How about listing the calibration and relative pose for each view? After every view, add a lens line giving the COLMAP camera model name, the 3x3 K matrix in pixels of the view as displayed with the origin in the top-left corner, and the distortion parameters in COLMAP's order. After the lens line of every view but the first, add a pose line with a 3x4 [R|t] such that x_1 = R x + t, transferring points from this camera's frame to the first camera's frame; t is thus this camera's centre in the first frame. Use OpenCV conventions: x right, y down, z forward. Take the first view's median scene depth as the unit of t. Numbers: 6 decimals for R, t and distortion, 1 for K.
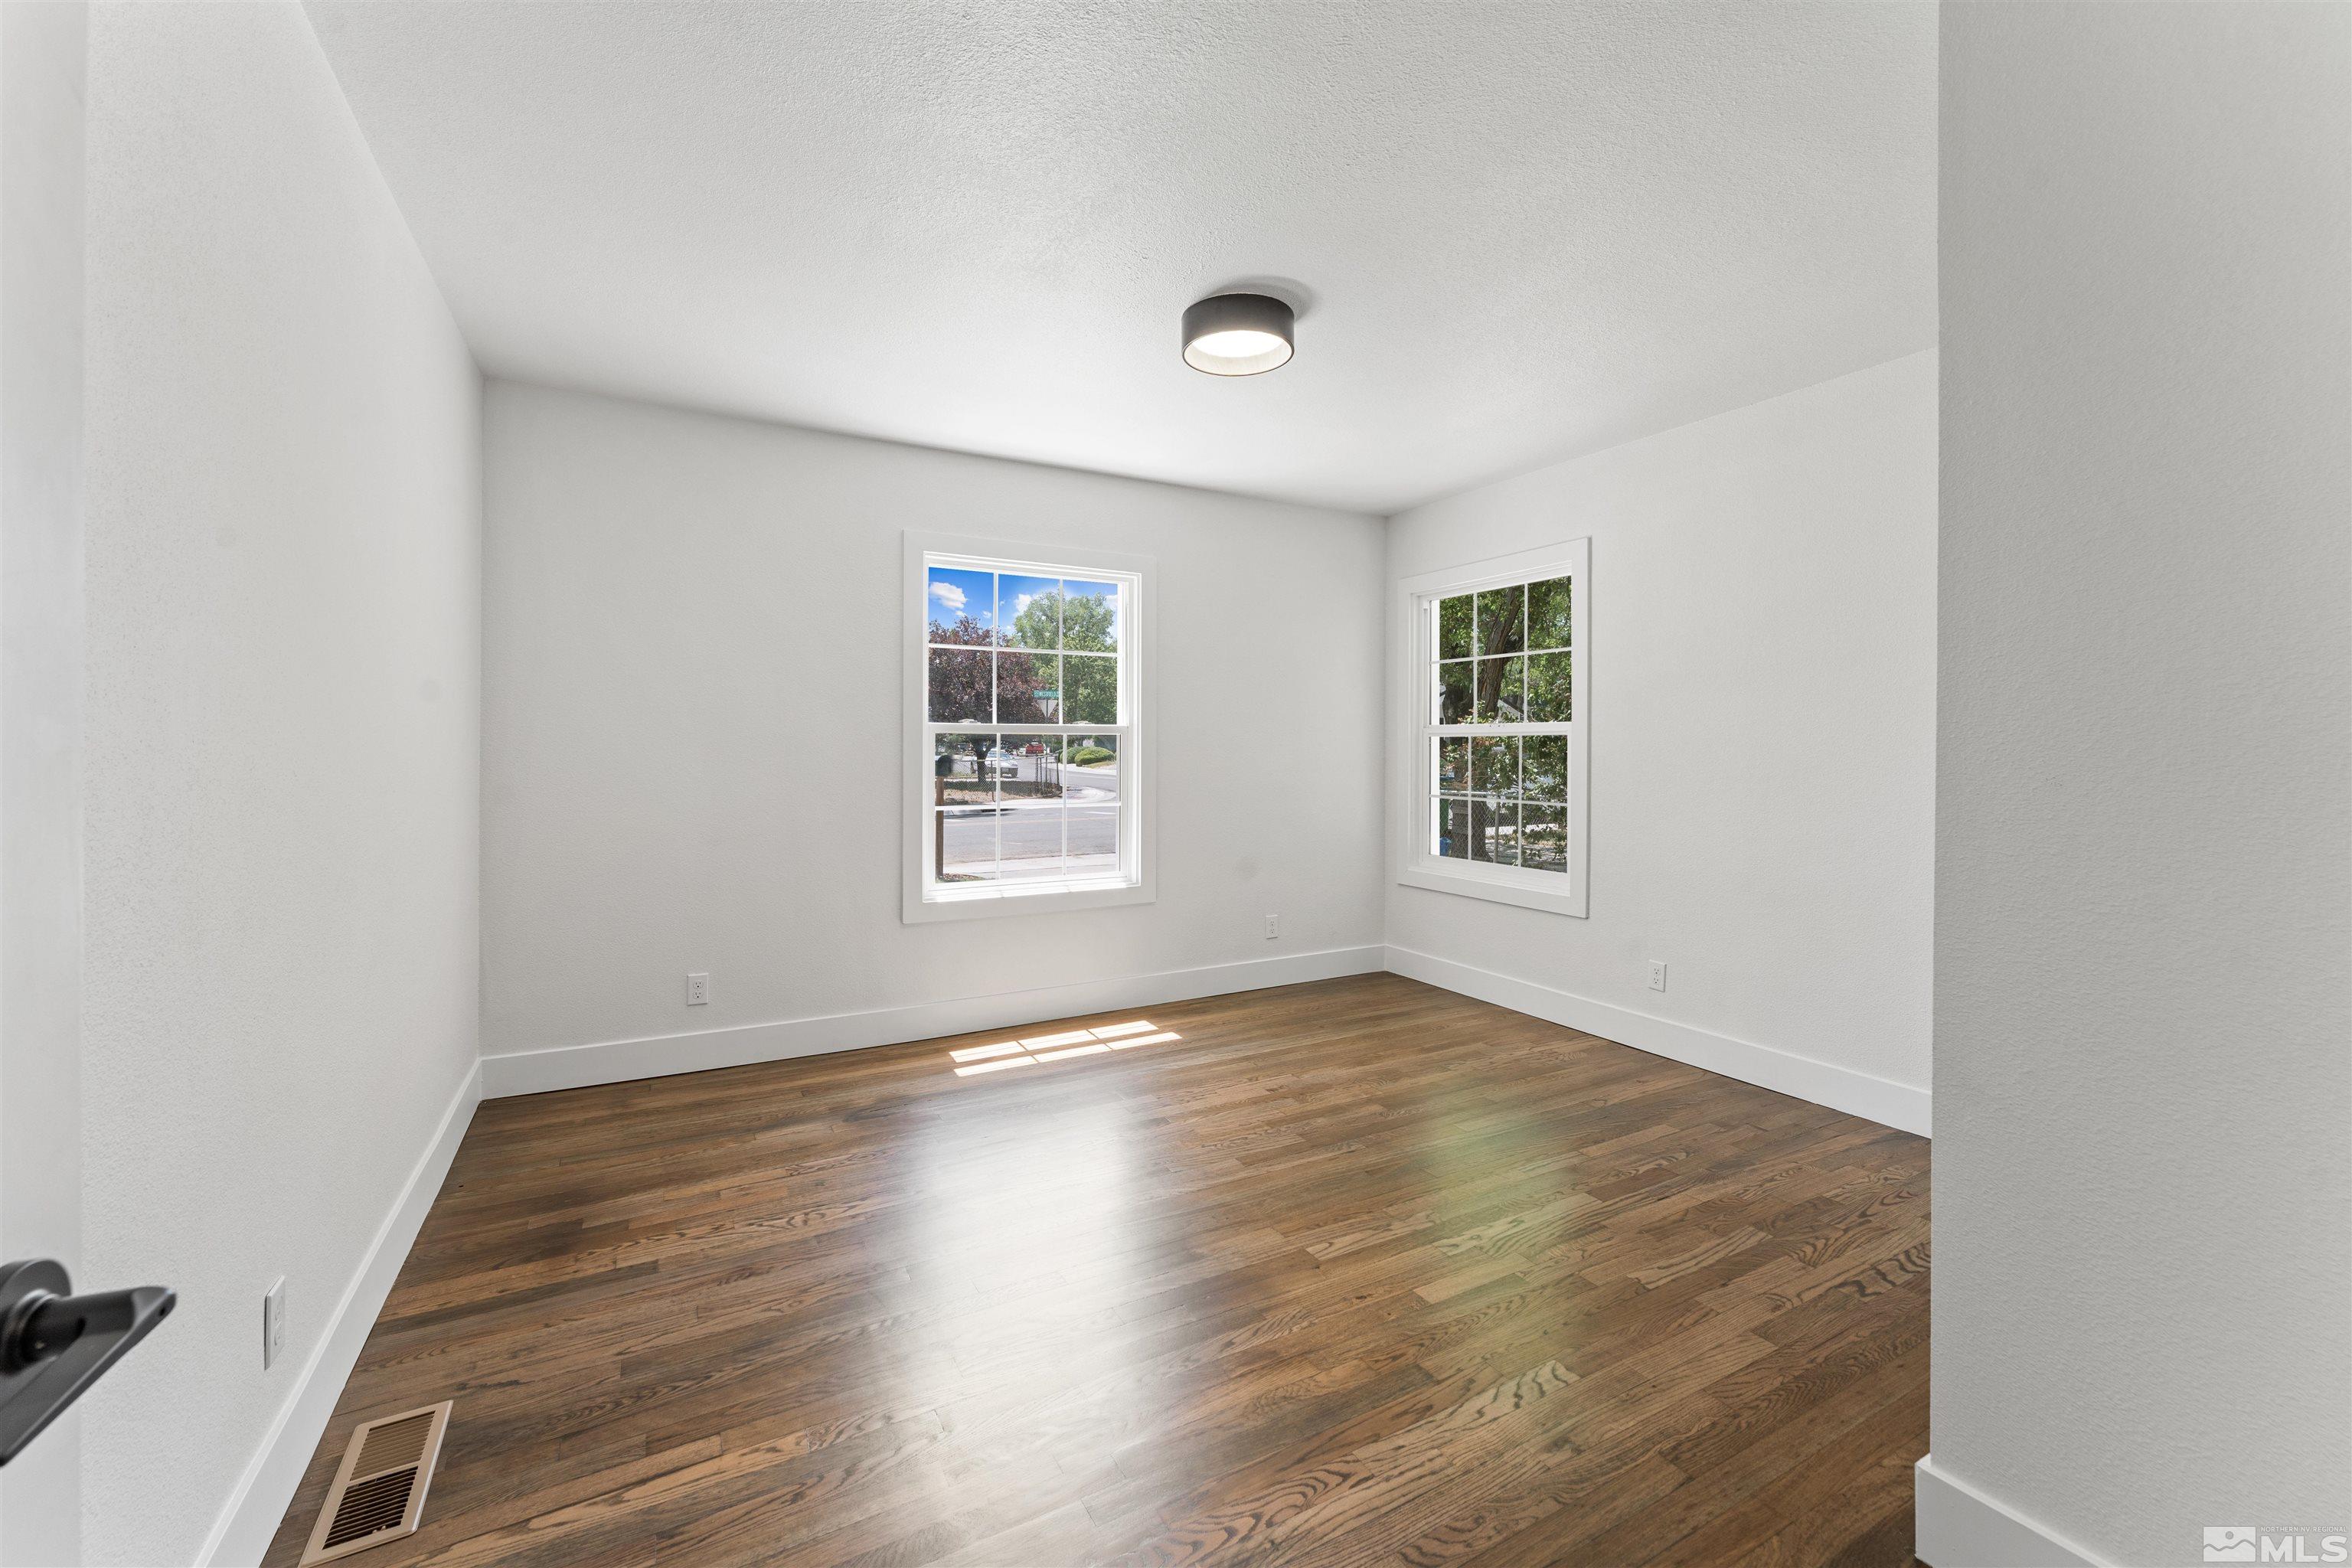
lens RADIAL K [[942.4, 0, 1173.6], [0, 942.4, 765.5], [0, 0, 1]] dist [0.002763, -0.000281]
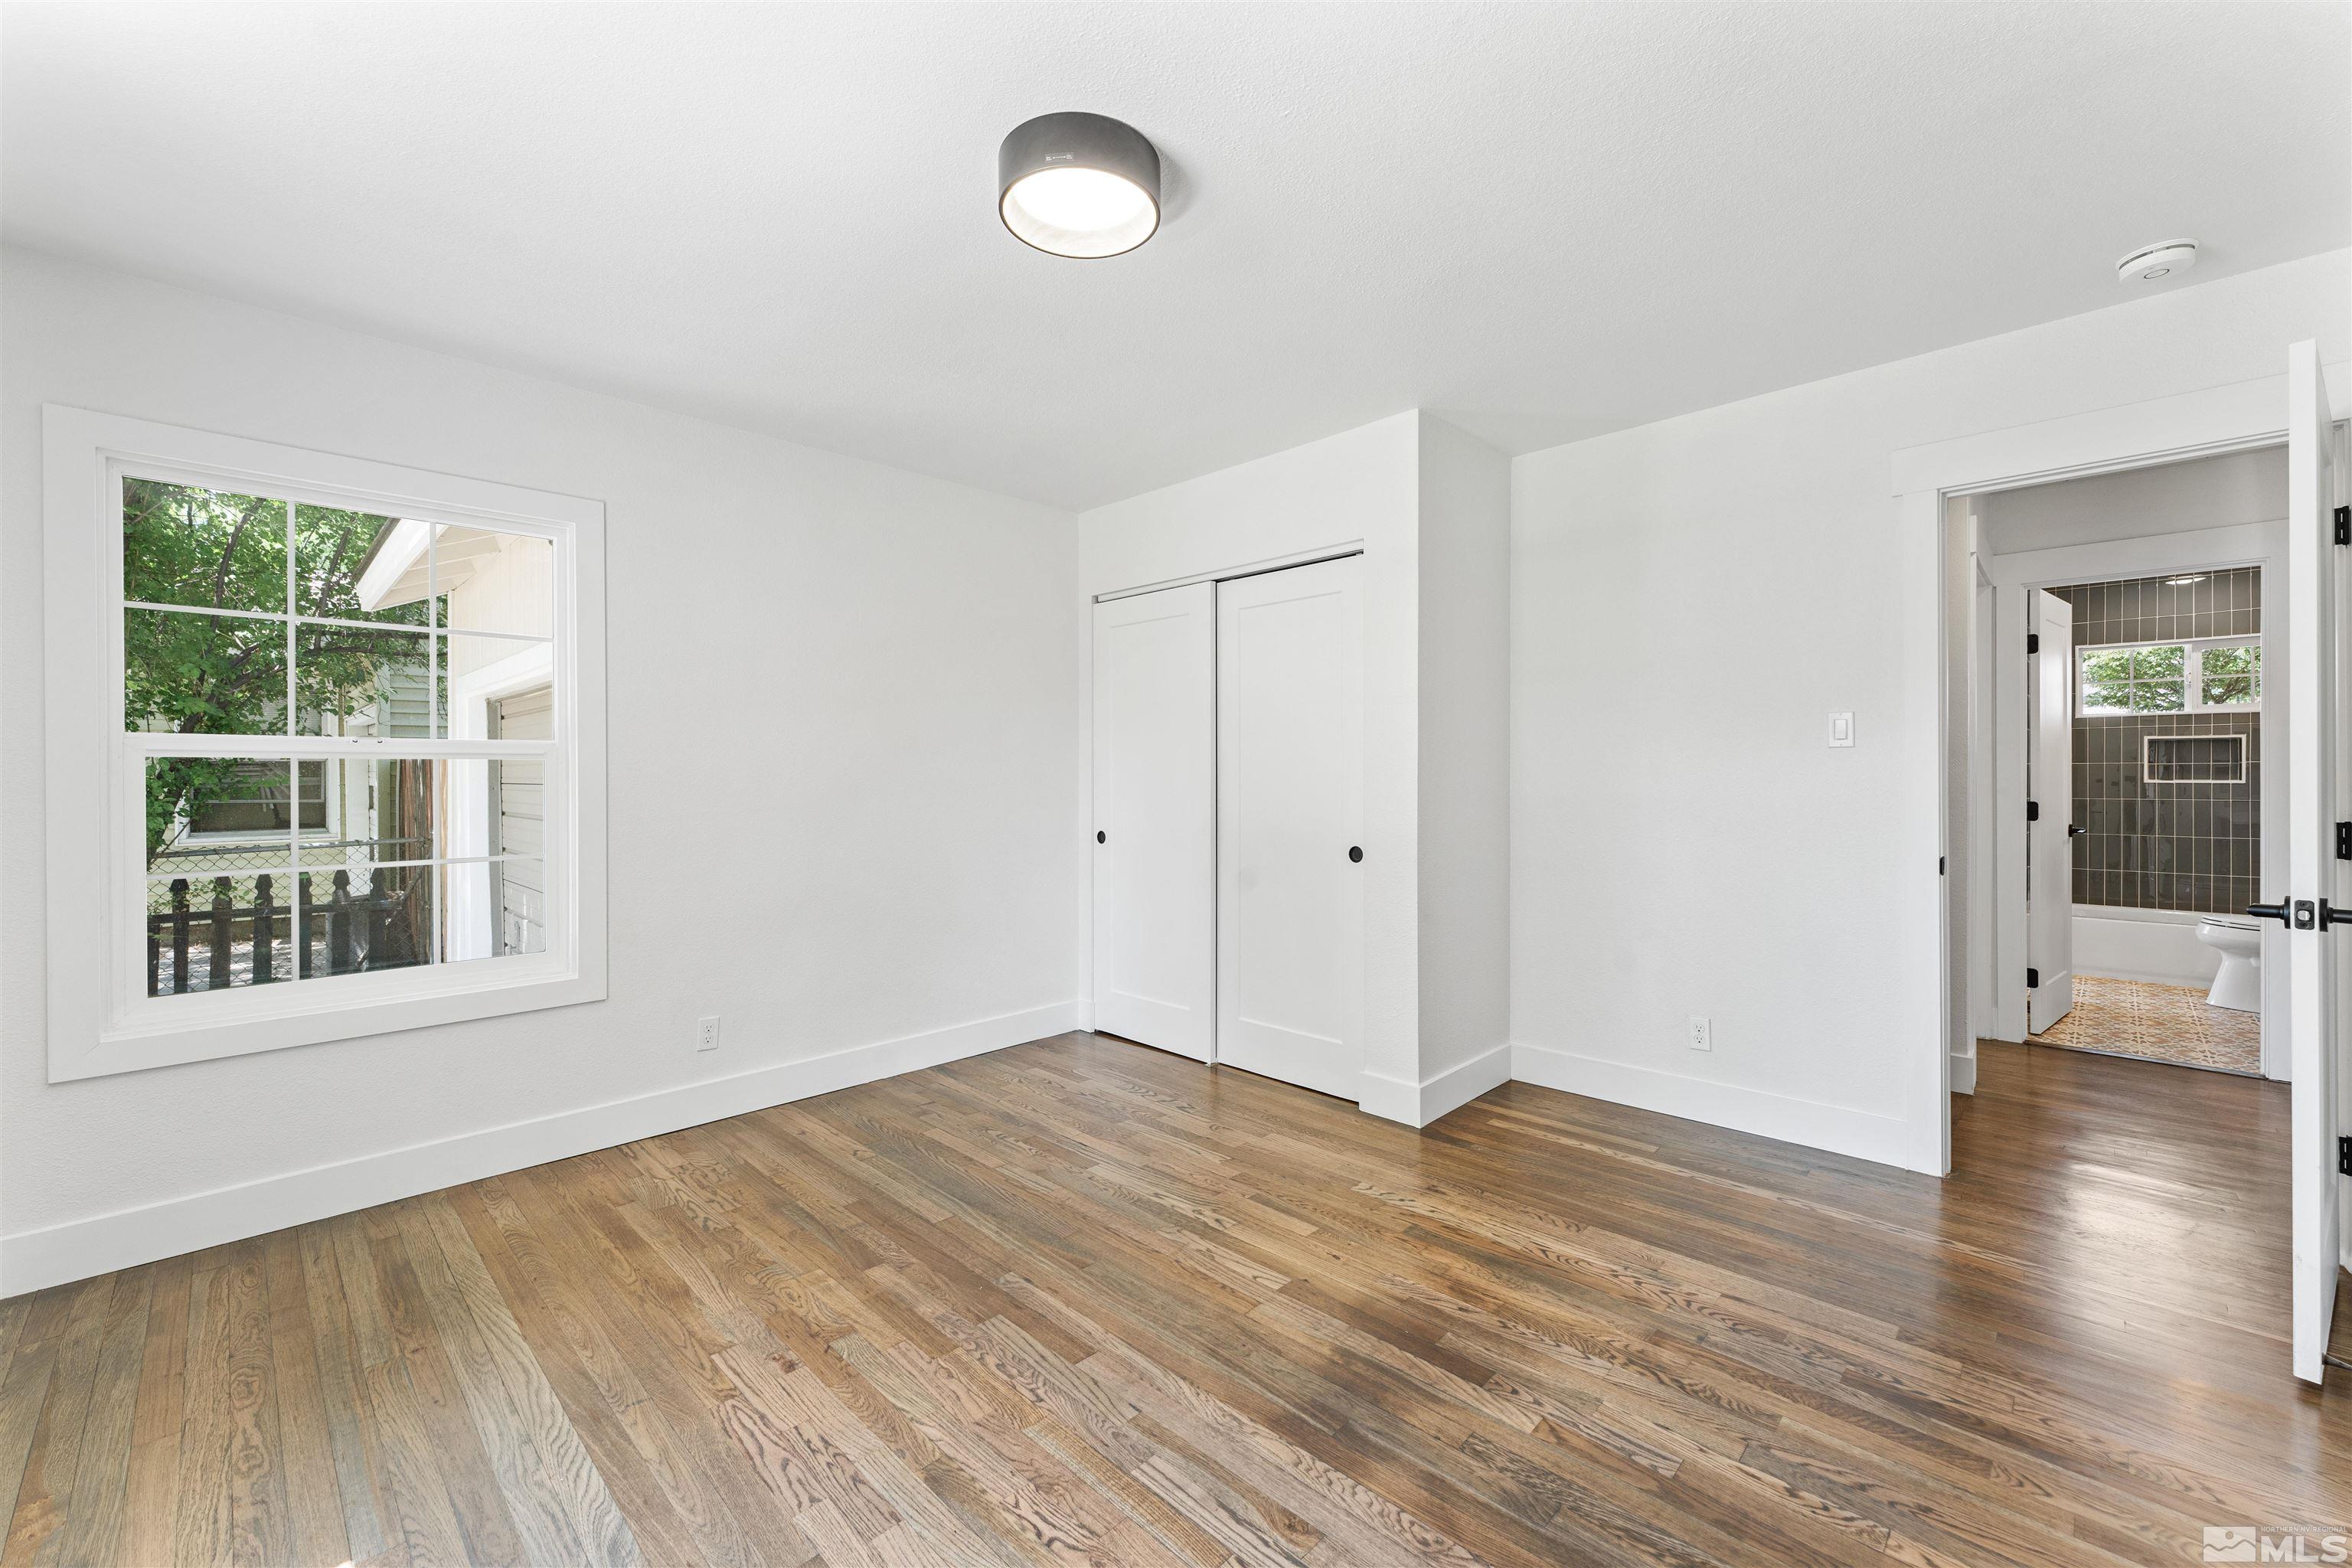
lens RADIAL K [[942.4, 0, 1181.3], [0, 942.4, 780.9], [0, 0, 1]] dist [0.002763, -0.000281]
pose [[-0.289189, -0.007090, 0.957246, -0.633583], [0.020110, 0.999707, 0.013480, -0.022171], [-0.957061, 0.023149, -0.288961, 1.138993]]
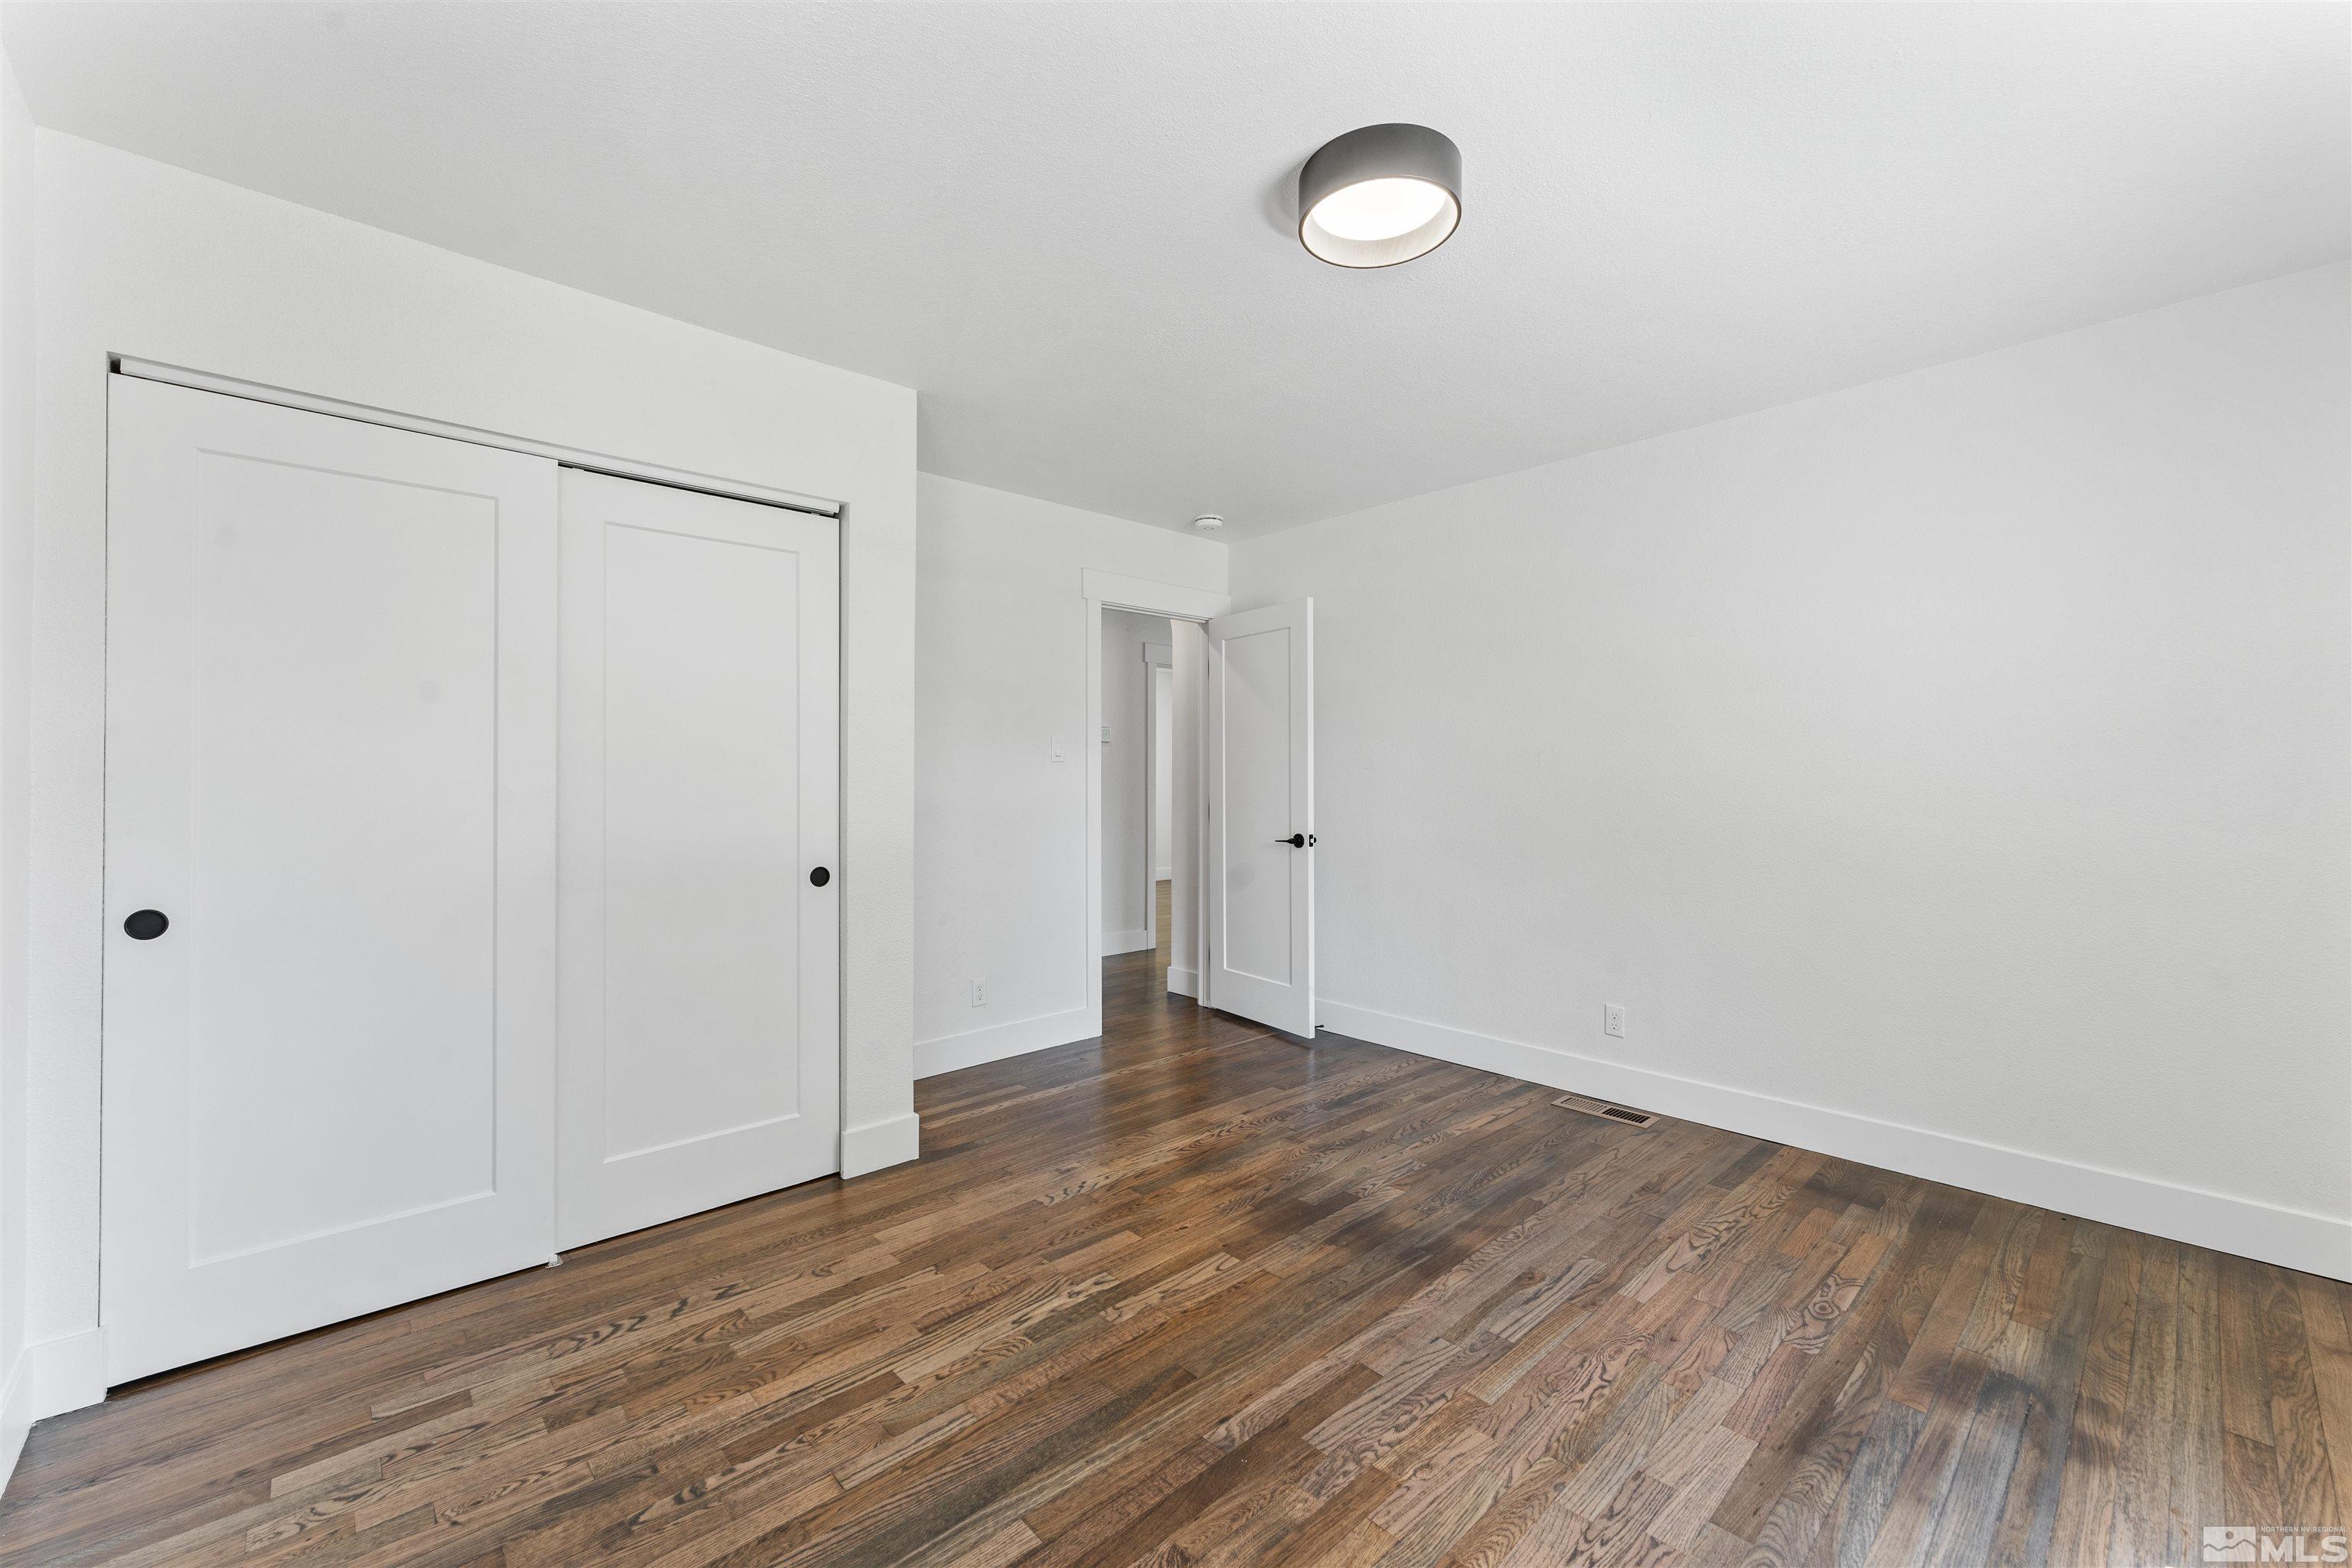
lens RADIAL K [[942.4, 0, 1164.8], [0, 942.4, 779.0], [0, 0, 1]] dist [0.002763, -0.000281]
pose [[-0.971663, -0.002899, -0.236351, 0.391582], [-0.007157, 0.999827, 0.017157, -0.030412], [0.236261, 0.018362, -0.971516, 1.656692]]
